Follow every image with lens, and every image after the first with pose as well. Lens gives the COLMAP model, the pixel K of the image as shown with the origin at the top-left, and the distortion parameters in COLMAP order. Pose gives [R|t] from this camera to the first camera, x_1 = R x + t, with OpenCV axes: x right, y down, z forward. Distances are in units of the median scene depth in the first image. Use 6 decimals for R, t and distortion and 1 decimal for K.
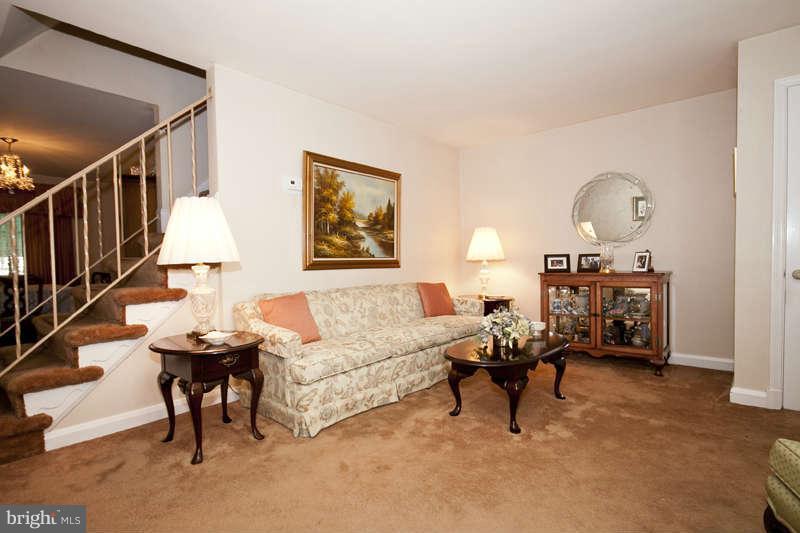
lens RADIAL K [[403.5, 0, 403.5], [0, 403.5, 268.0], [0, 0, 1]] dist [0.000058, -0.002454]
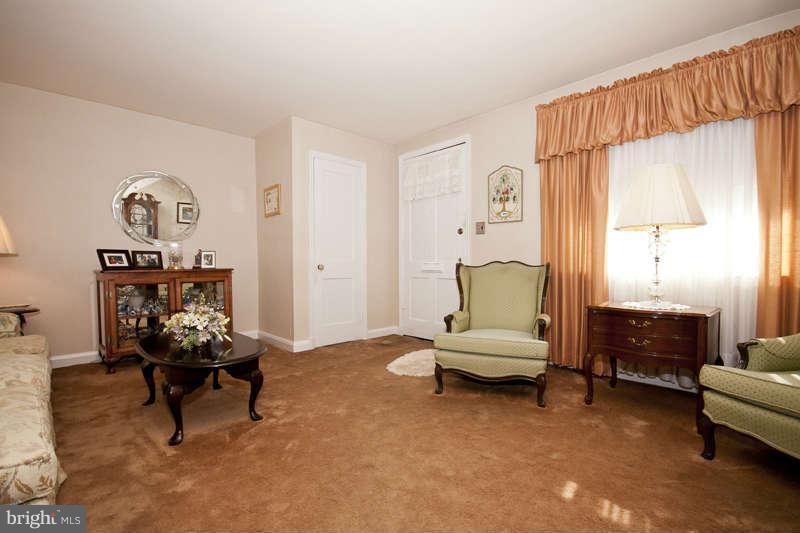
lens RADIAL K [[364.9, 0, 404.4], [0, 364.9, 271.7], [0, 0, 1]] dist [-0.006704, -0.004181]
pose [[0.102627, -0.006509, 0.994699, -0.396361], [0.015017, 0.999875, 0.004994, 0.022369], [-0.994607, 0.014425, 0.102712, 0.347911]]
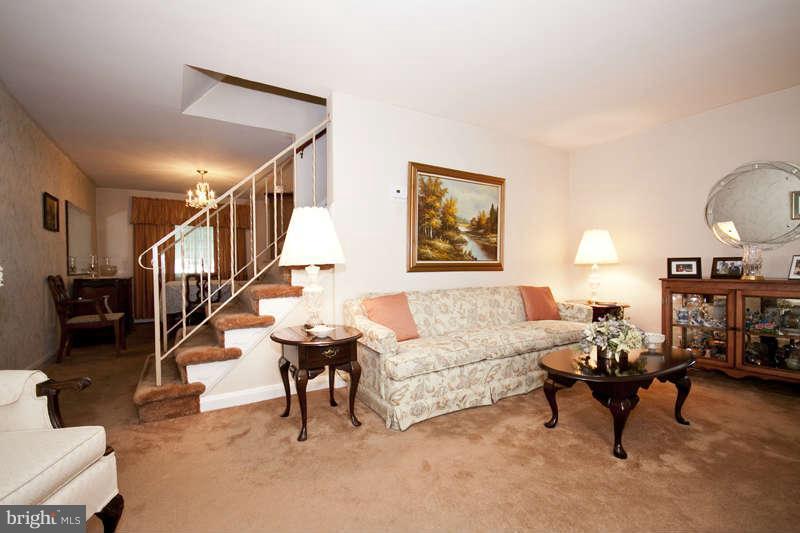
lens RADIAL K [[364.9, 0, 404.4], [0, 364.9, 270.7], [0, 0, 1]] dist [-0.006704, -0.004181]
pose [[0.954078, 0.012175, -0.299312, 0.036916], [-0.011899, 0.999925, 0.002745, -0.000576], [0.299323, 0.000943, 0.954151, 0.059094]]
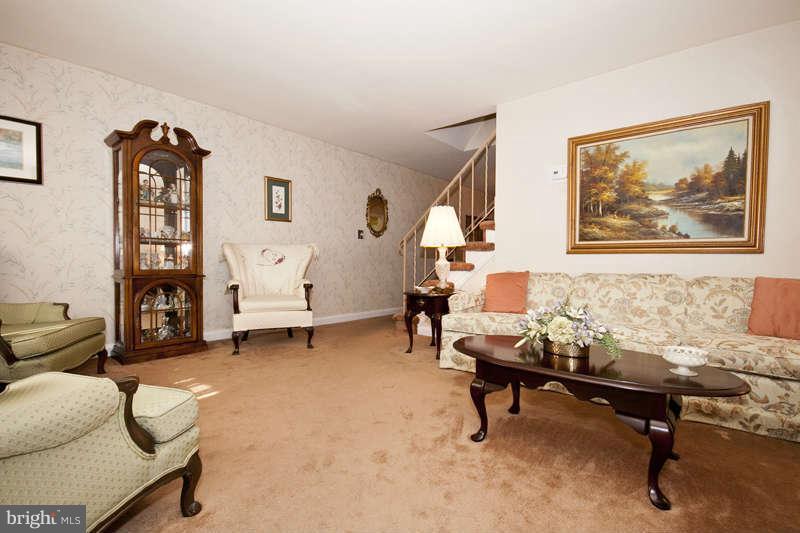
lens RADIAL K [[364.9, 0, 406.5], [0, 364.9, 268.6], [0, 0, 1]] dist [-0.006704, -0.004181]
pose [[0.019641, 0.035527, -0.999176, 0.674047], [-0.023166, 0.999116, 0.035069, 0.020162], [0.999539, 0.022458, 0.020447, 0.554656]]
